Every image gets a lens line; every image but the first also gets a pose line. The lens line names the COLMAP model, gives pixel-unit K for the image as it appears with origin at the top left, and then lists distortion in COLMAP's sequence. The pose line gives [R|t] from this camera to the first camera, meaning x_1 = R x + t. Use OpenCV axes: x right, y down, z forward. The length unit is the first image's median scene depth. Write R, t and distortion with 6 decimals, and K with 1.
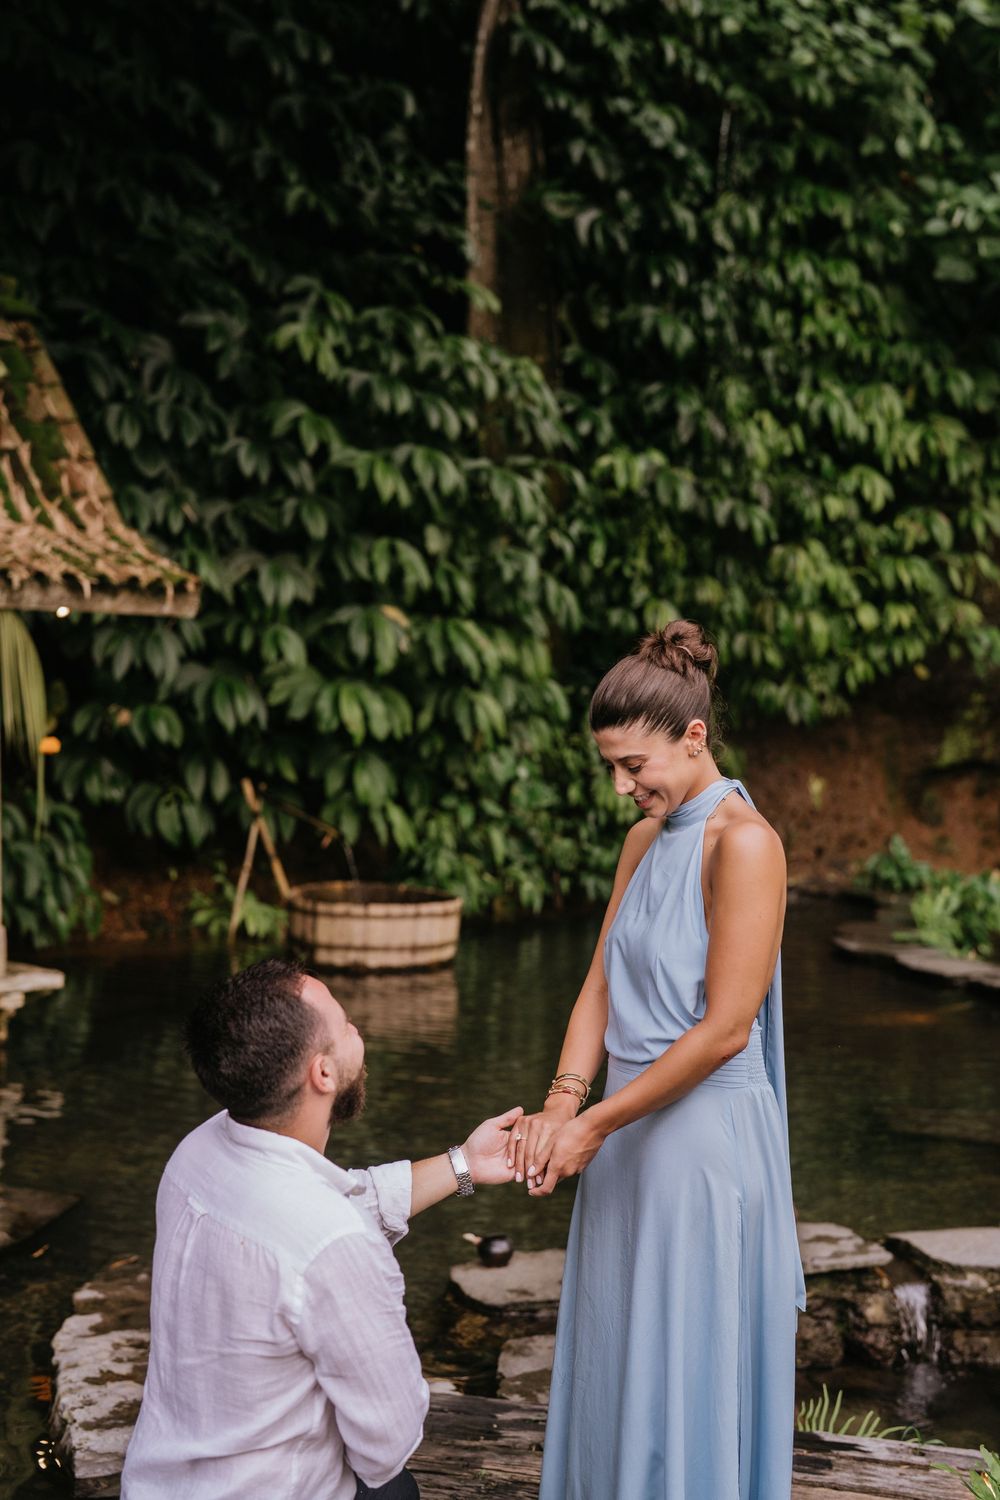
lens RADIAL K [[2052.0, 0, 492.3], [0, 2052.0, 751.9], [0, 0, 1]] dist [-0.157377, 0.980077]
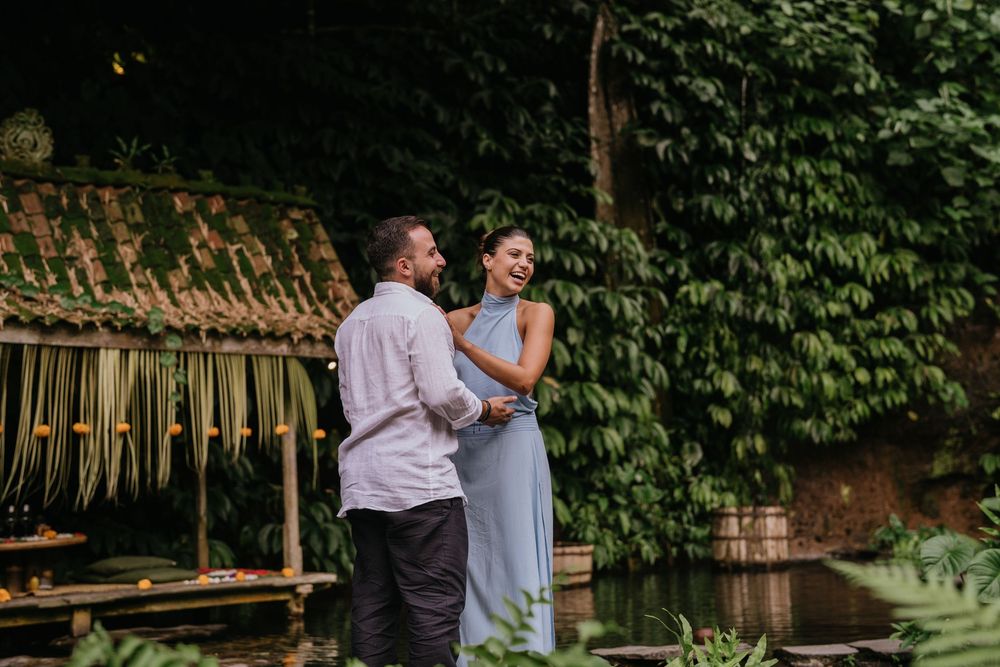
lens RADIAL K [[1368.0, 0, 500.0], [0, 1368.0, 333.5], [0, 0, 1]] dist [-0.157377, 0.980077]
pose [[0.987096, -0.070141, -0.143951, 0.066688], [0.045952, 0.985229, -0.164962, 0.067548], [0.153395, 0.156218, 0.975739, -0.078611]]
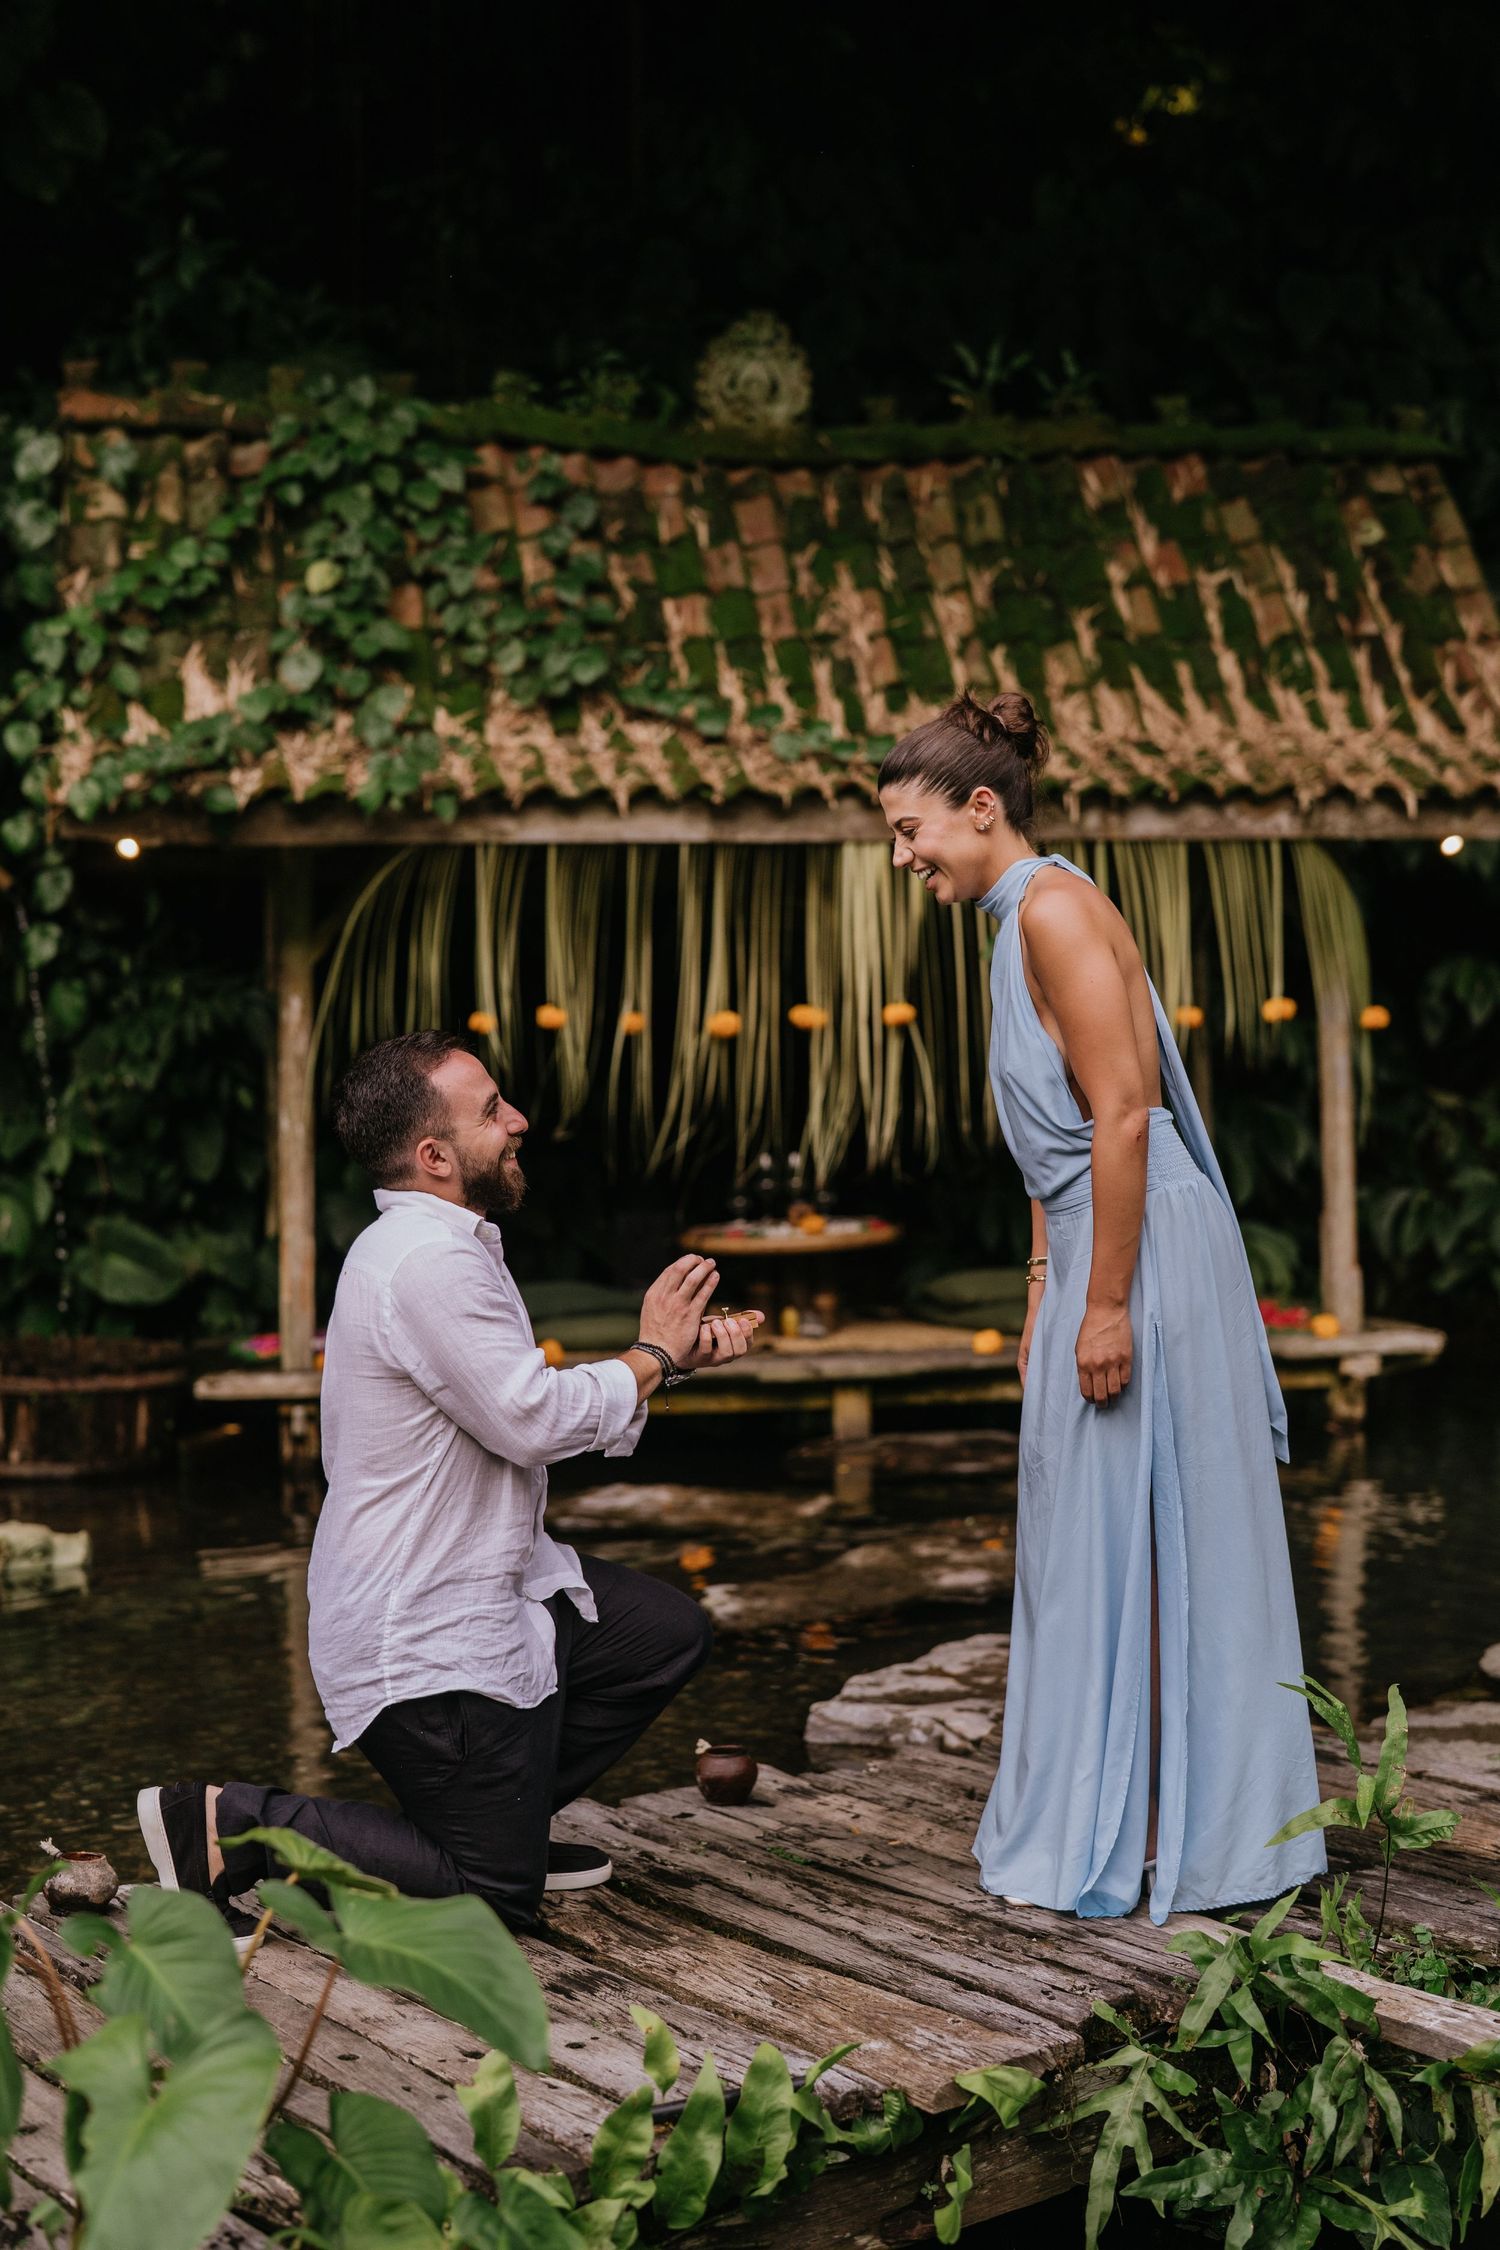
lens RADIAL K [[3036.7, 0, 750.0], [0, 3036.7, 1125.0], [0, 0, 1]] dist [-0.151803, 0.927848]
pose [[0.773503, -0.015028, -0.633614, 0.187368], [0.004358, 0.999821, -0.018393, 0.033575], [0.633777, 0.011466, 0.773431, -0.003431]]
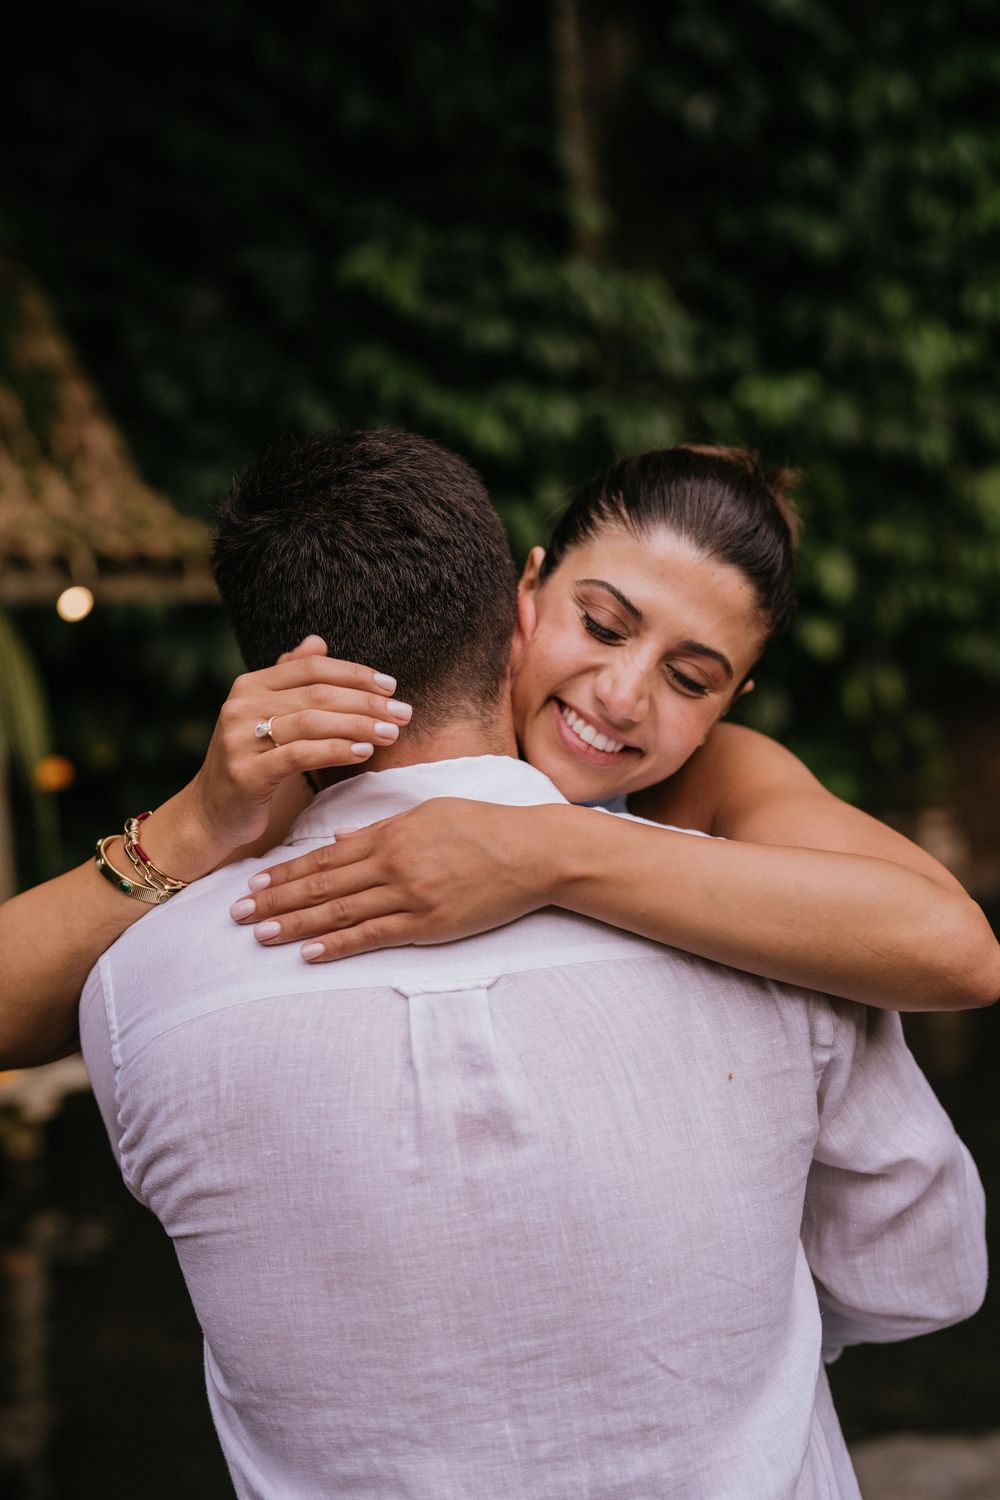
lens RADIAL K [[2052.0, 0, 492.3], [0, 2052.0, 751.9], [0, 0, 1]] dist [-0.157377, 0.980077]
pose [[0.993695, -0.077848, -0.080682, 0.006778], [0.077748, 0.996963, -0.004387, 0.002238], [0.080779, -0.001913, 0.996730, 0.149473]]
